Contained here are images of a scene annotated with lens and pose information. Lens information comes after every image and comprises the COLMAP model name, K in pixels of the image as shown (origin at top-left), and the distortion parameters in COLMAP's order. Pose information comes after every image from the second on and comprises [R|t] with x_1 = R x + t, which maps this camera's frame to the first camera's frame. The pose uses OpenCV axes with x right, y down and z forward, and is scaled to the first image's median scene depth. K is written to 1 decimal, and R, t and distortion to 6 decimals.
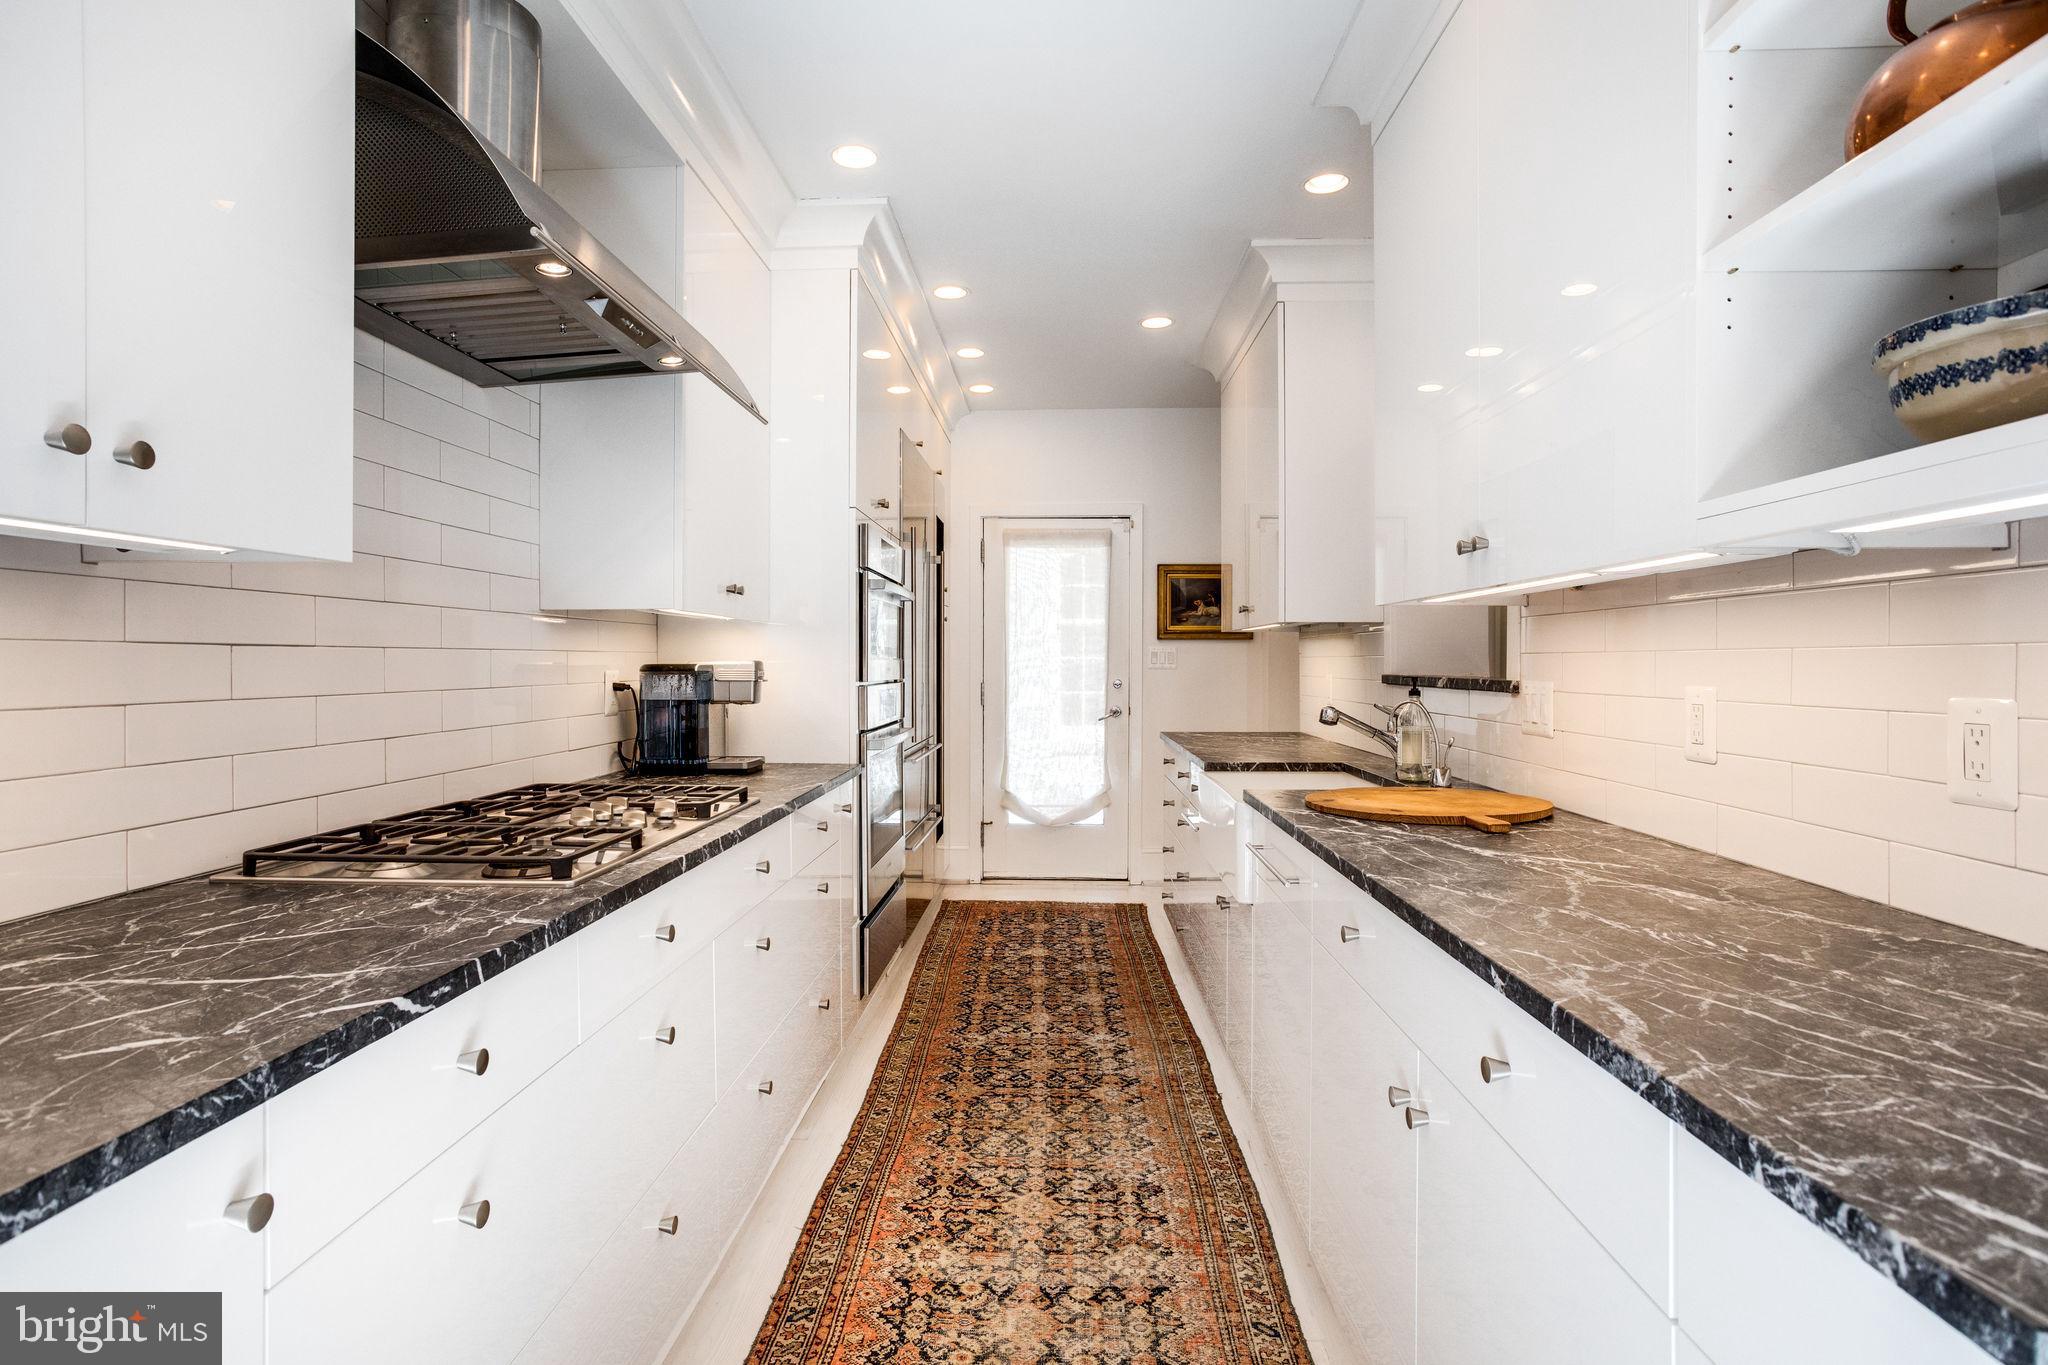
lens RADIAL K [[1001.8, 0, 1024.8], [0, 1001.8, 669.6], [0, 0, 1]] dist [-0.050630, 0.039626]
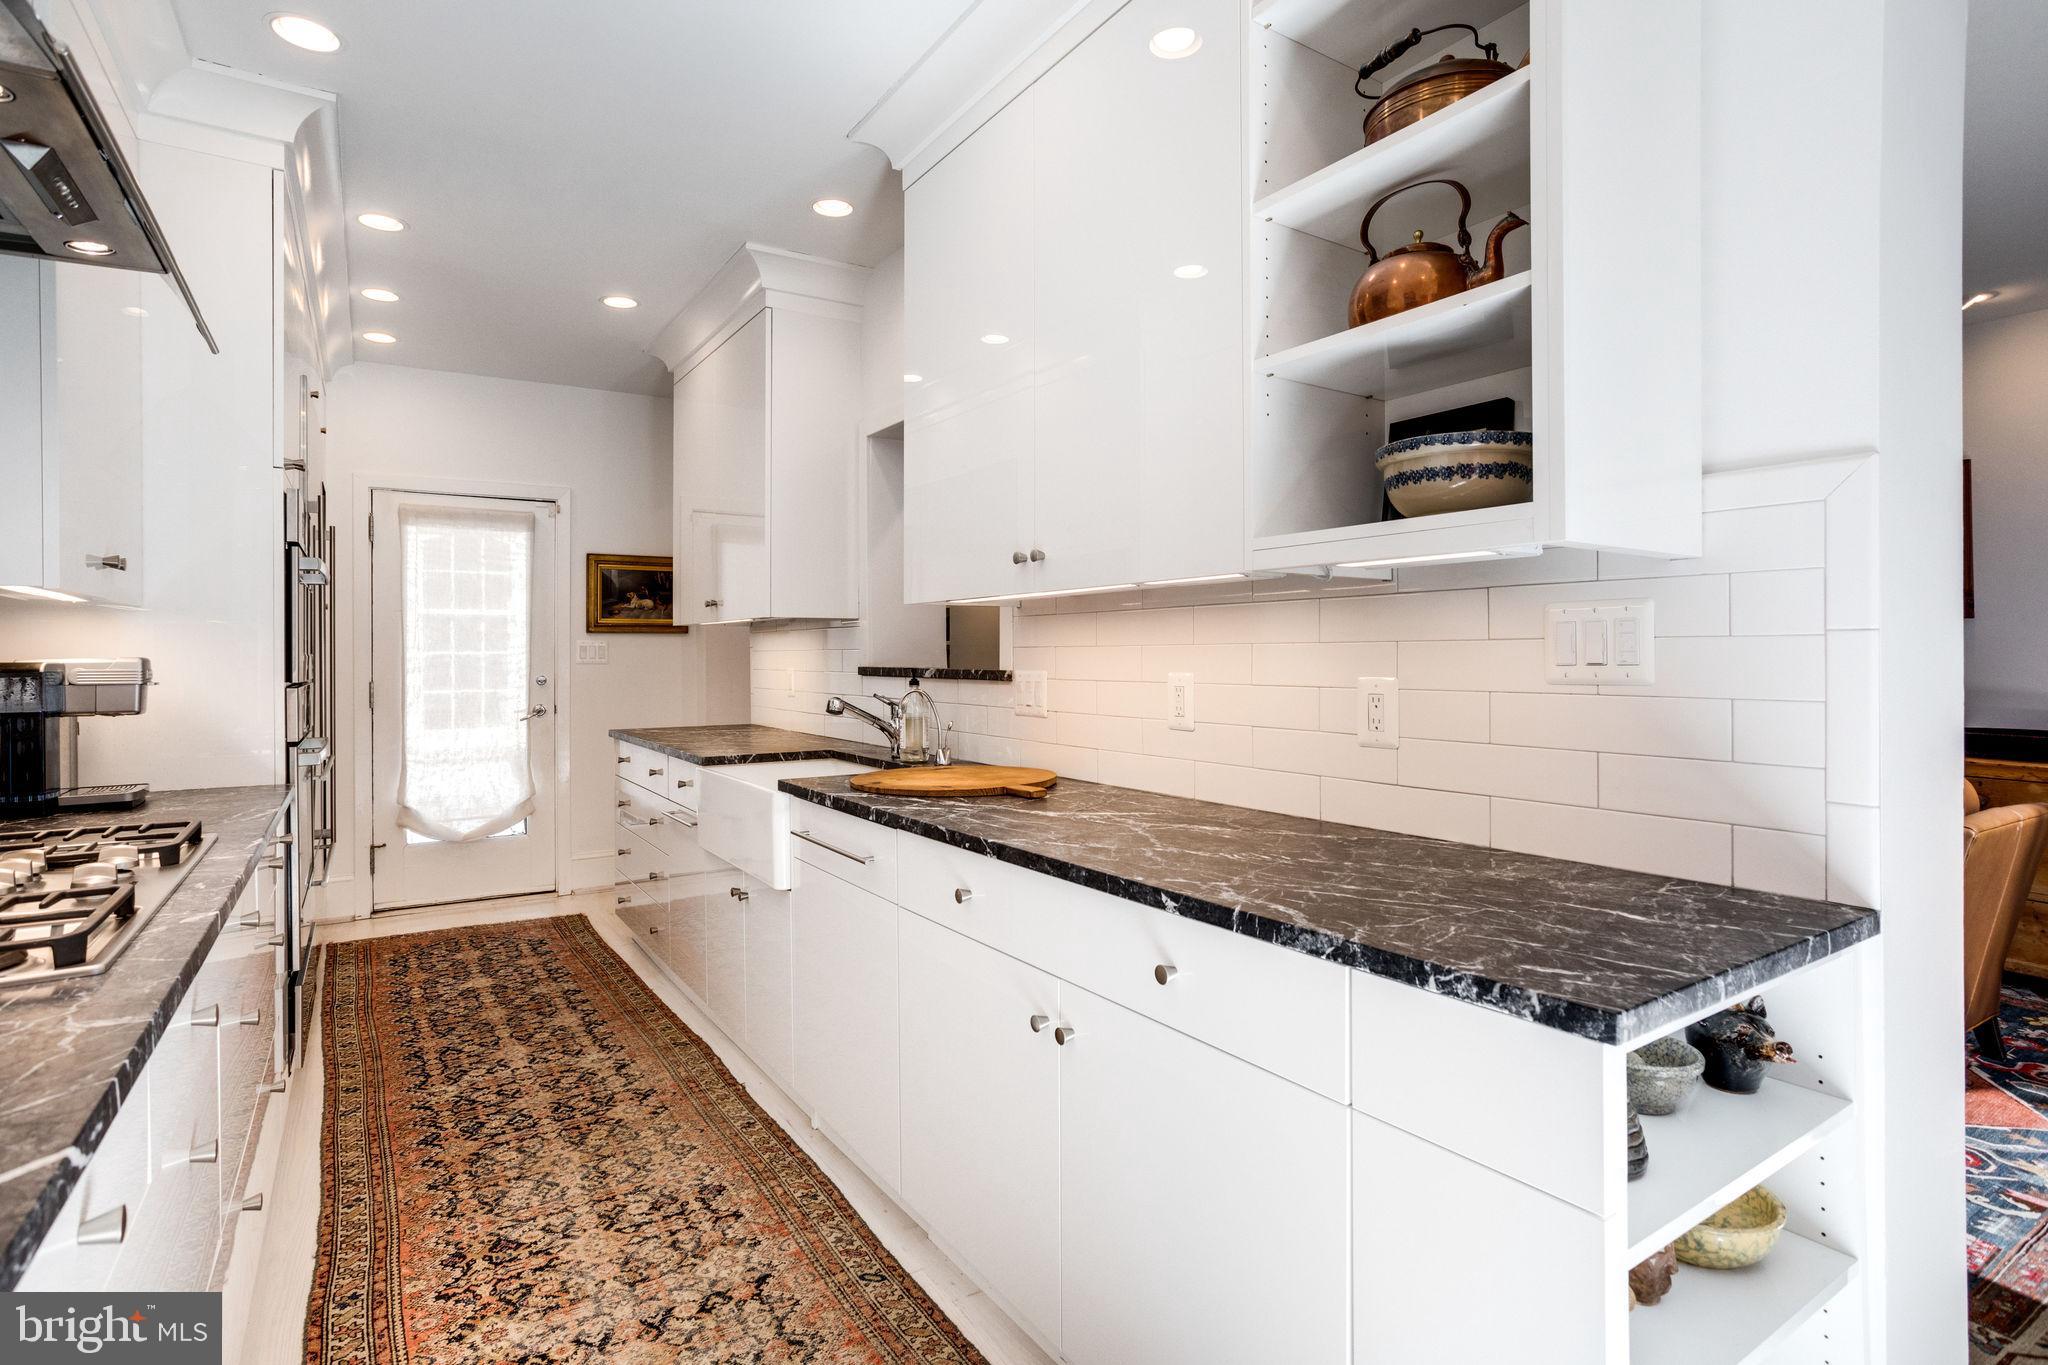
lens RADIAL K [[1000.5, 0, 980.7], [0, 1000.5, 658.4], [0, 0, 1]] dist [-0.030183, 0.028535]
pose [[0.832759, -0.005848, 0.553605, -0.182455], [0.008563, 0.999961, -0.002318, -0.001004], [-0.553570, 0.006671, 0.832776, 0.022000]]
